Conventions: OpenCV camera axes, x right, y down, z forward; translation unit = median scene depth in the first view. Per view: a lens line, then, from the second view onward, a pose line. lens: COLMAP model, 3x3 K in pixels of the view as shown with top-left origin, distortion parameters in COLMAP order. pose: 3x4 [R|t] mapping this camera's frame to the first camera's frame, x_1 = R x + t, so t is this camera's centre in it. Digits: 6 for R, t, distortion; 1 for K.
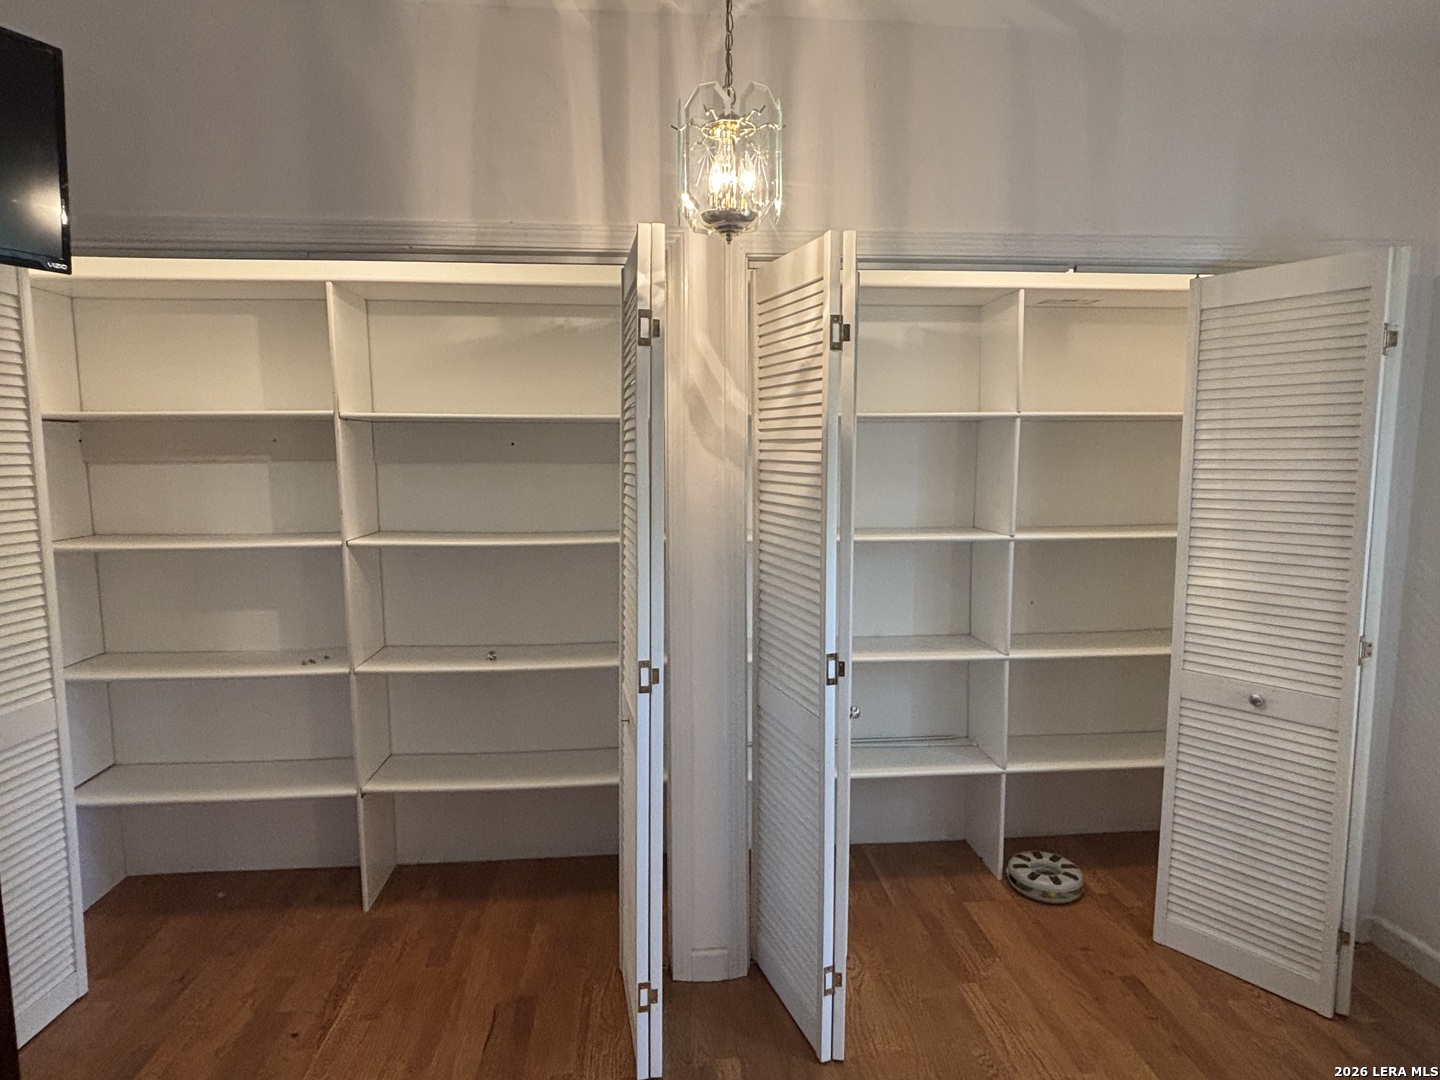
lens RADIAL K [[791.5, 0, 714.4], [0, 791.5, 540.9], [0, 0, 1]] dist [-0.000188, -0.000259]
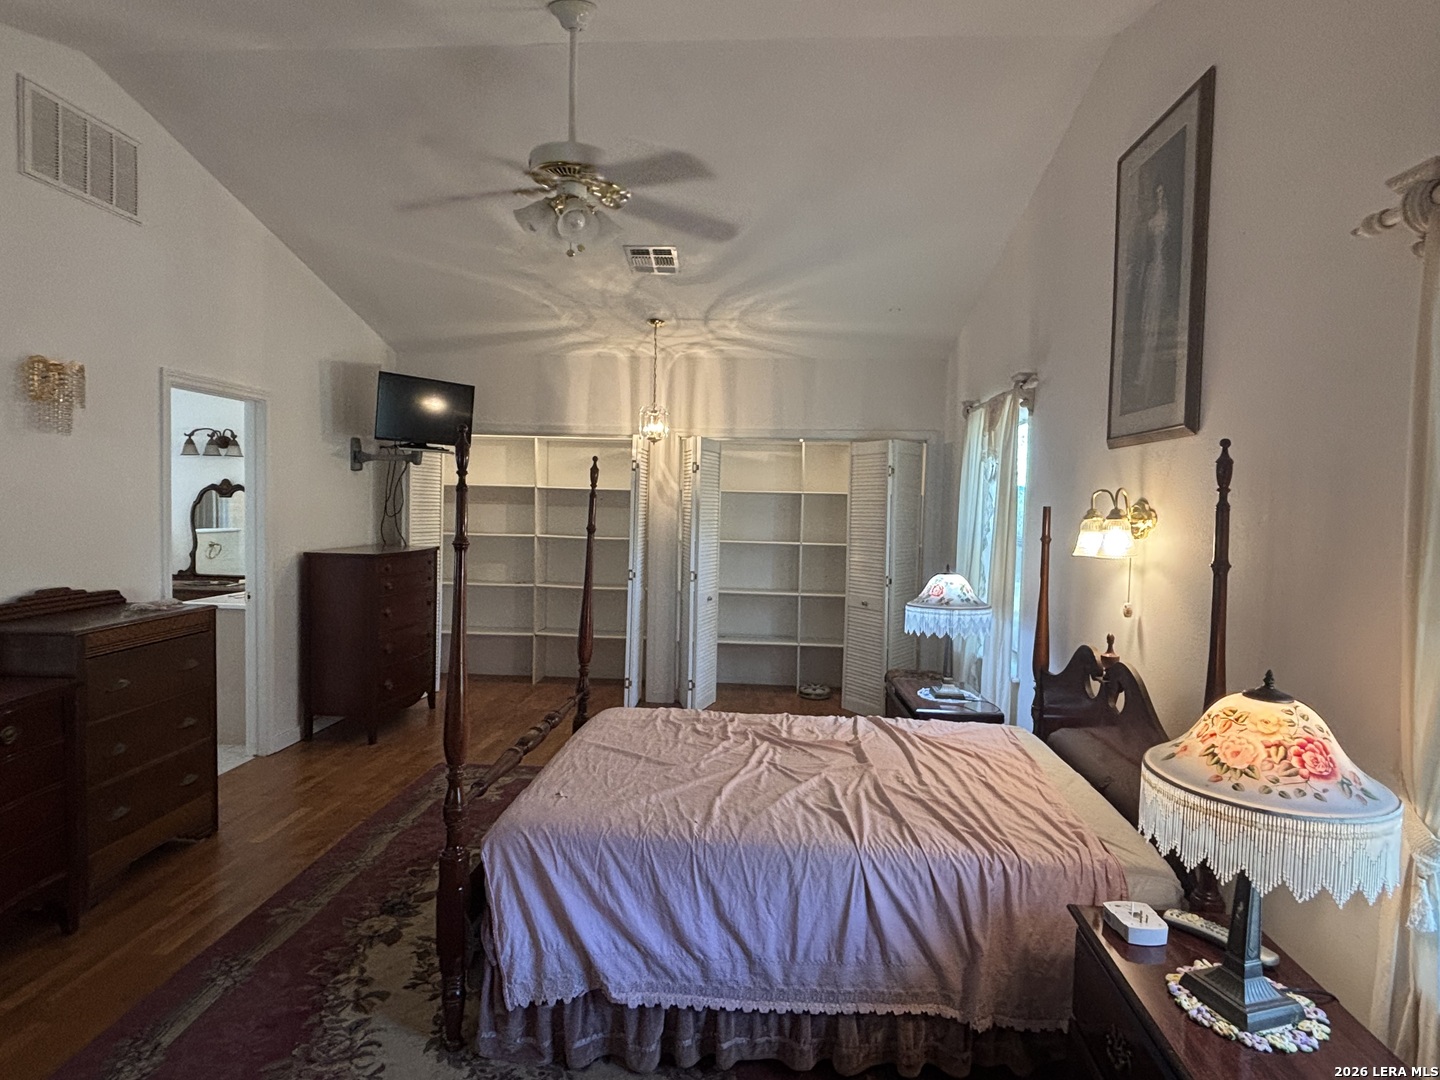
lens RADIAL K [[791.5, 0, 716.6], [0, 791.5, 537.2], [0, 0, 1]] dist [-0.000188, -0.000259]
pose [[0.988867, 0.031065, -0.145521, 0.570958], [-0.041900, 0.996524, -0.071995, 0.191812], [0.142779, 0.077291, 0.986732, -1.679885]]
